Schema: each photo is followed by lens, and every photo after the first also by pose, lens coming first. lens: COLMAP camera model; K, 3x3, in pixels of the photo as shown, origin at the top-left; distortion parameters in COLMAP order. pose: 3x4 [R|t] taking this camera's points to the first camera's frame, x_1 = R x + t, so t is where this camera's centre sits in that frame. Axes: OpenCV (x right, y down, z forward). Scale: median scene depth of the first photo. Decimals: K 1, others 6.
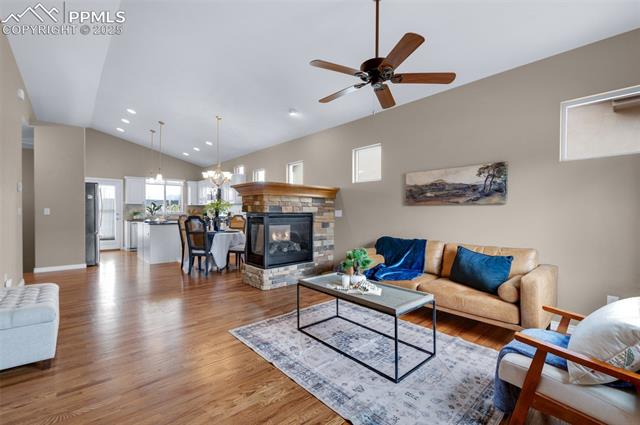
lens RADIAL K [[275.7, 0, 320.0], [0, 275.7, 212.5], [0, 0, 1]] dist [0.003011, -0.000230]
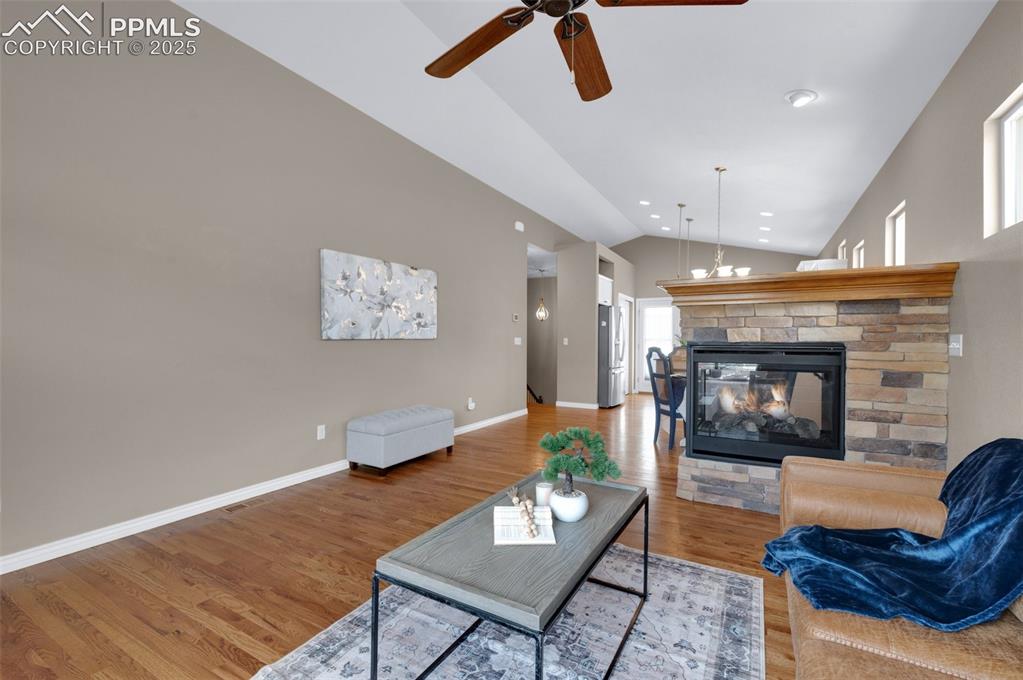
lens RADIAL K [[443.3, 0, 504.6], [0, 443.3, 343.4], [0, 0, 1]] dist [0.001263, -0.000071]
pose [[0.309566, 0.000883, -0.950878, 0.578683], [-0.002149, 0.999998, 0.000229, 0.003542], [0.950876, 0.001973, 0.309567, 0.560854]]
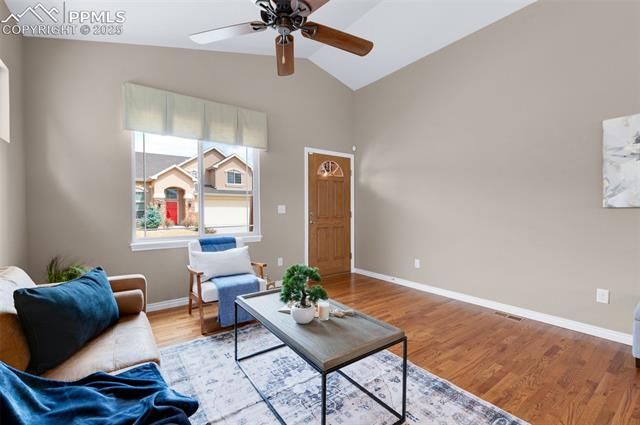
lens RADIAL K [[275.7, 0, 320.0], [0, 275.7, 212.5], [0, 0, 1]] dist [0.003011, -0.000230]
pose [[-0.994860, -0.005131, 0.101132, 0.028733], [-0.004217, 0.999948, 0.009252, 0.004515], [-0.101174, 0.008778, -0.994830, 1.288804]]
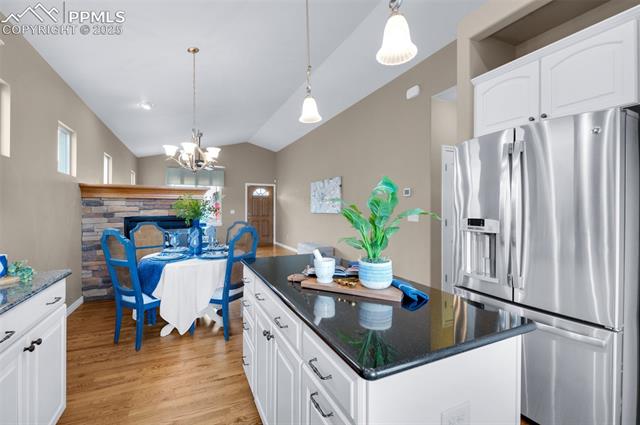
lens RADIAL K [[280.6, 0, 318.3], [0, 280.6, 208.2], [0, 0, 1]] dist [0.017100, -0.013009]
pose [[-0.956545, -0.008066, 0.291473, -1.353860], [-0.008583, 0.999963, -0.000496, -0.041221], [-0.291459, -0.002976, -0.956579, 2.559871]]
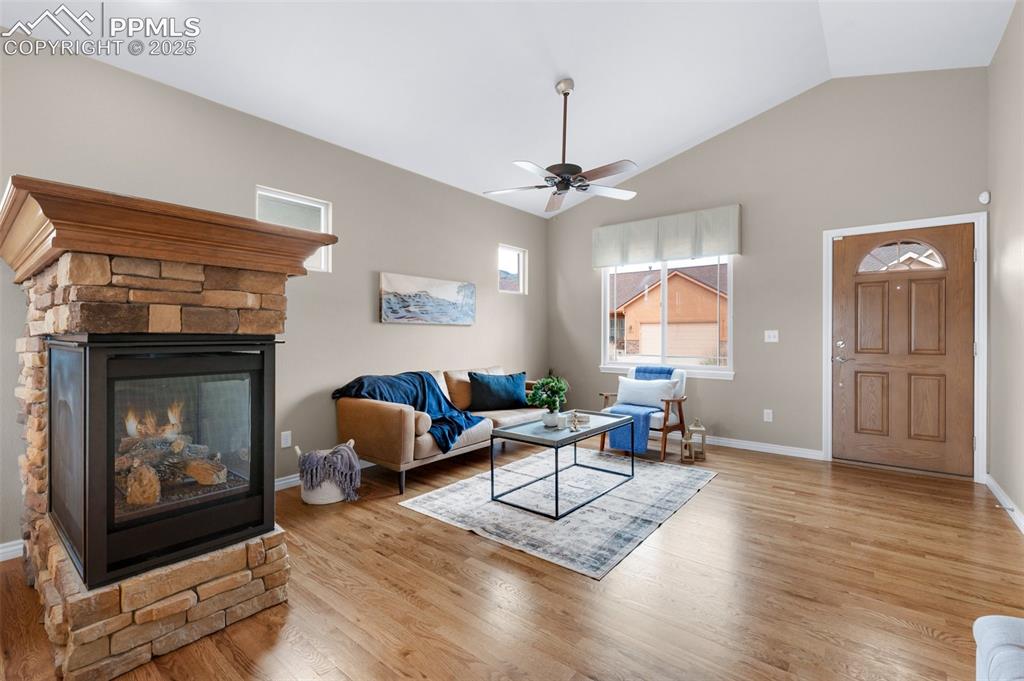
lens RADIAL K [[448.9, 0, 509.2], [0, 448.9, 333.7], [0, 0, 1]] dist [0.017100, -0.013009]
pose [[-0.154911, -0.002248, 0.987926, -0.897484], [-0.004360, 0.999989, 0.001591, -0.004653], [-0.987919, -0.004061, -0.154919, 1.049599]]
